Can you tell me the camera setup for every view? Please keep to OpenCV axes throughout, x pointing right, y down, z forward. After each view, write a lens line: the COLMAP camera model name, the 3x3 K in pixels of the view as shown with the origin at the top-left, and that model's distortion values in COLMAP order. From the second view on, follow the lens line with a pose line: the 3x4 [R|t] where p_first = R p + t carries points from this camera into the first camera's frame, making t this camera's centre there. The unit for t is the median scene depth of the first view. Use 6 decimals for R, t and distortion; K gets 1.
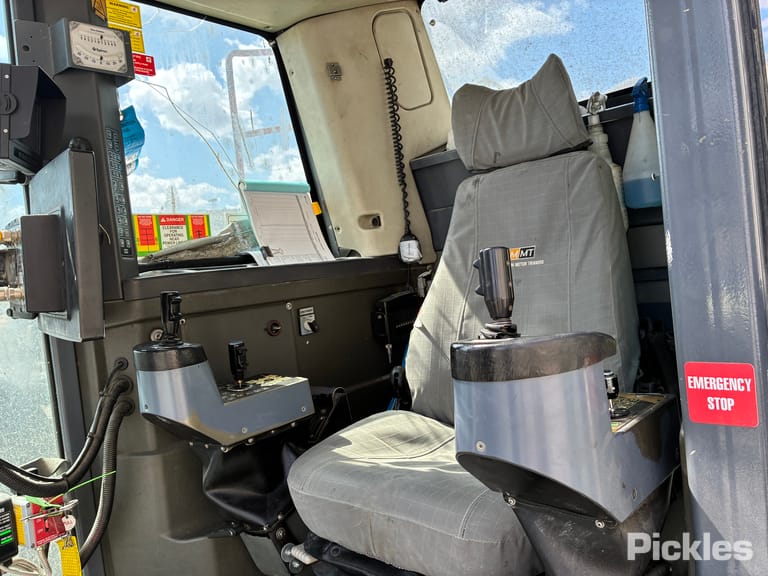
lens RADIAL K [[582.0, 0, 387.1], [0, 582.0, 276.5], [0, 0, 1]] dist [0.050285, -0.072875]
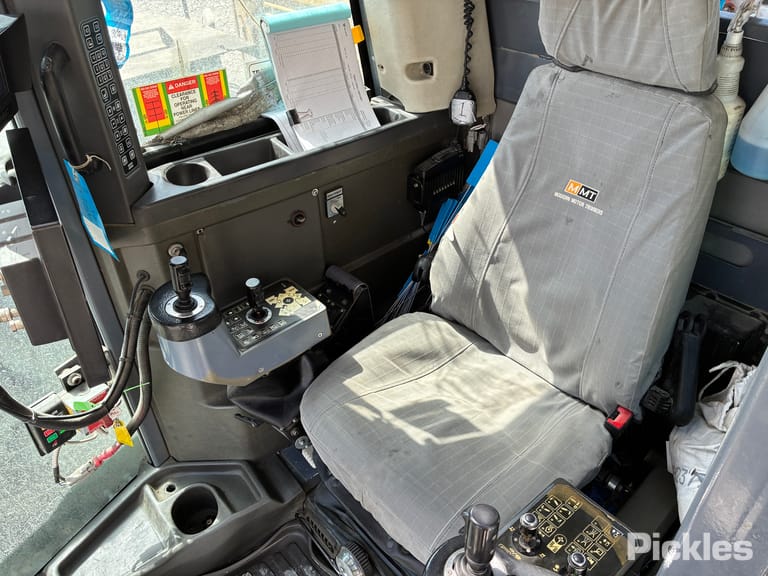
lens RADIAL K [[582.0, 0, 383.9], [0, 582.0, 286.6], [0, 0, 1]] dist [0.050285, -0.072875]
pose [[0.987861, 0.146266, -0.052323, 0.009497], [-0.090668, 0.816386, 0.570345, -0.378355], [0.126138, -0.558678, 0.819737, 0.181257]]
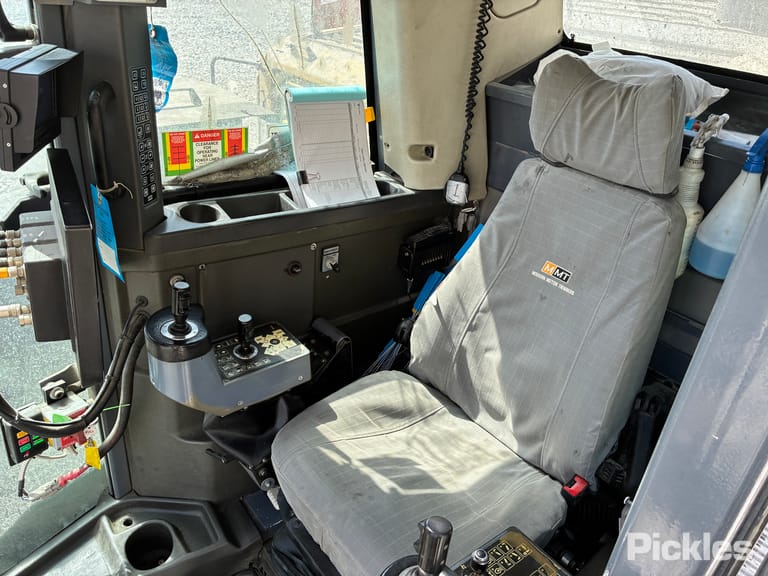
lens RADIAL K [[582.0, 0, 385.7], [0, 582.0, 288.2], [0, 0, 1]] dist [0.050285, -0.072875]
pose [[0.966008, 0.253895, -0.048650, 0.017346], [-0.206313, 0.870566, 0.446711, -0.370672], [0.155771, -0.421489, 0.893355, 0.106782]]
